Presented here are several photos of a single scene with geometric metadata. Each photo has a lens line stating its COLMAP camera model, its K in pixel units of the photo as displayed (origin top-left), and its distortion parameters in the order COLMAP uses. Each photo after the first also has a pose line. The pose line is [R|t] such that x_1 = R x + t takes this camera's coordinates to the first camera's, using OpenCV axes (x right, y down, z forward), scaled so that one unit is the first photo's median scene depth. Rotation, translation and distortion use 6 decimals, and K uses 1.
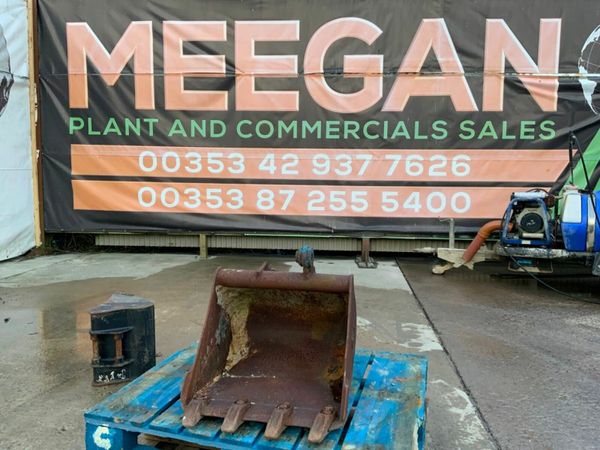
lens RADIAL K [[493.2, 0, 300.0], [0, 493.2, 225.0], [0, 0, 1]] dist [0.095073, -0.191911]
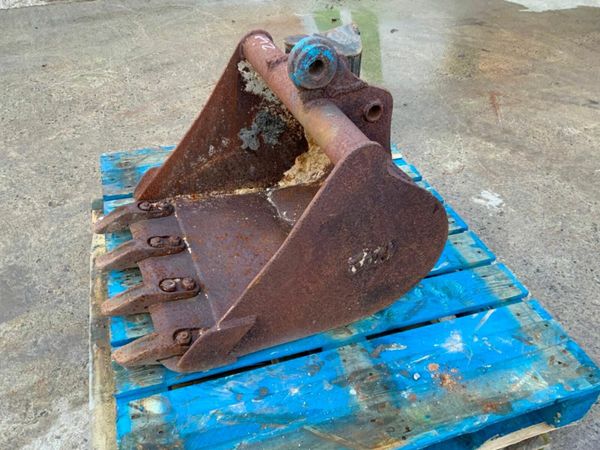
lens RADIAL K [[493.2, 0, 300.0], [0, 493.2, 225.0], [0, 0, 1]] dist [0.095073, -0.191911]
pose [[0.559745, 0.535104, -0.632732, 0.328164], [-0.115691, 0.806540, 0.579748, -0.068715], [0.820549, -0.251310, 0.513364, 0.638066]]
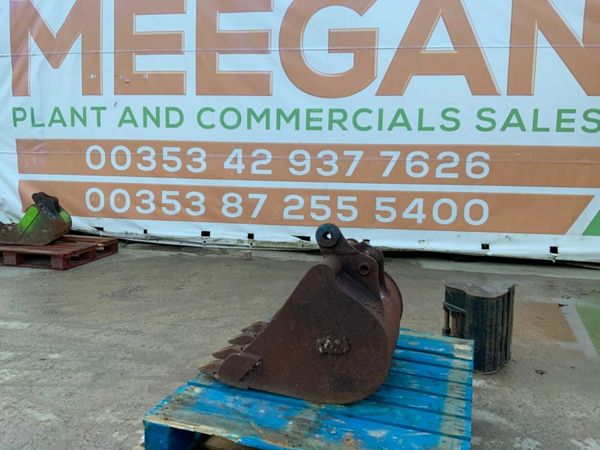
lens RADIAL K [[493.2, 0, 300.0], [0, 493.2, 225.0], [0, 0, 1]] dist [0.095073, -0.191911]
pose [[-0.066595, 0.110701, -0.991620, 0.801956], [-0.128822, 0.984554, 0.118564, -0.048126], [0.989429, 0.135638, -0.051305, 0.878271]]
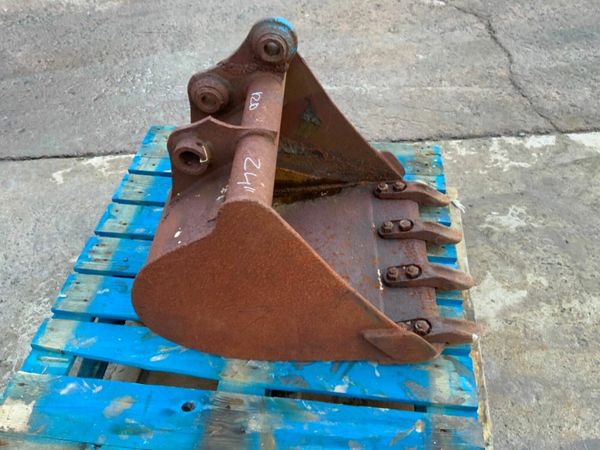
lens RADIAL K [[493.2, 0, 300.0], [0, 493.2, 225.0], [0, 0, 1]] dist [0.095073, -0.191911]
pose [[-0.159541, -0.710888, 0.684971, -0.396498], [0.111816, 0.676380, 0.728016, -0.145718], [-0.980838, 0.192739, -0.028422, 0.904644]]
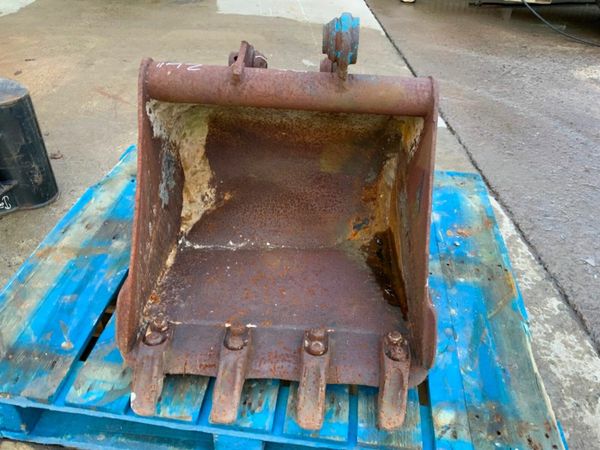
lens RADIAL K [[493.2, 0, 300.0], [0, 493.2, 225.0], [0, 0, 1]] dist [0.095073, -0.191911]
pose [[0.986477, -0.070634, 0.147897, -0.094640], [-0.016715, 0.854307, 0.519500, -0.024070], [-0.163044, -0.514947, 0.841574, 0.473524]]
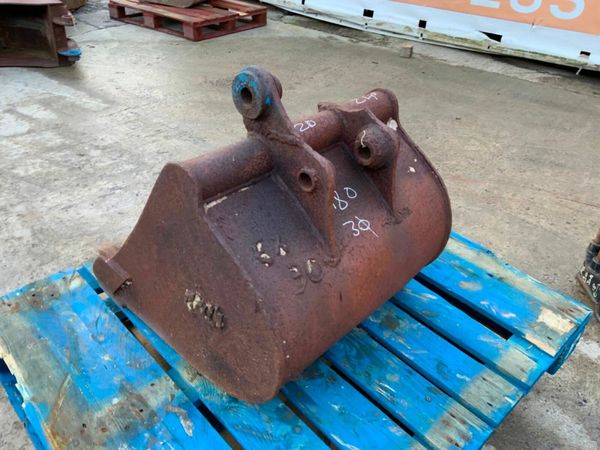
lens RADIAL K [[493.2, 0, 300.0], [0, 493.2, 225.0], [0, 0, 1]] dist [0.095073, -0.191911]
pose [[-0.509972, 0.441345, -0.738338, 0.321959], [-0.150420, 0.799361, 0.581718, -0.089976], [0.846937, 0.407721, -0.341265, 1.085675]]
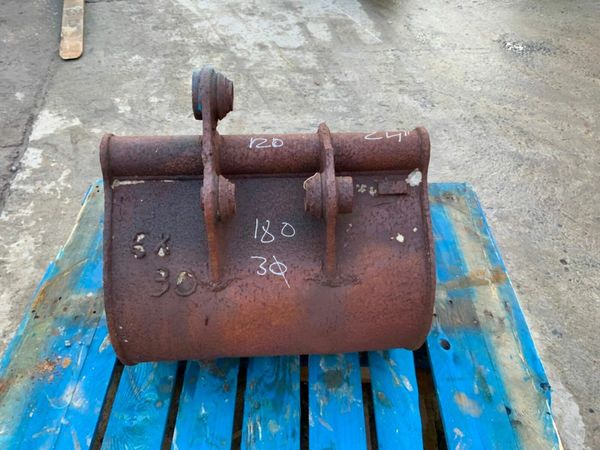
lens RADIAL K [[498.8, 0, 302.8], [0, 498.8, 227.0], [0, 0, 1]] dist [0.090540, -0.183960]
pose [[-0.960923, 0.159834, -0.226008, 0.044705], [-0.067943, 0.655302, 0.752305, -0.166737], [0.268347, 0.738263, -0.618835, 1.209555]]
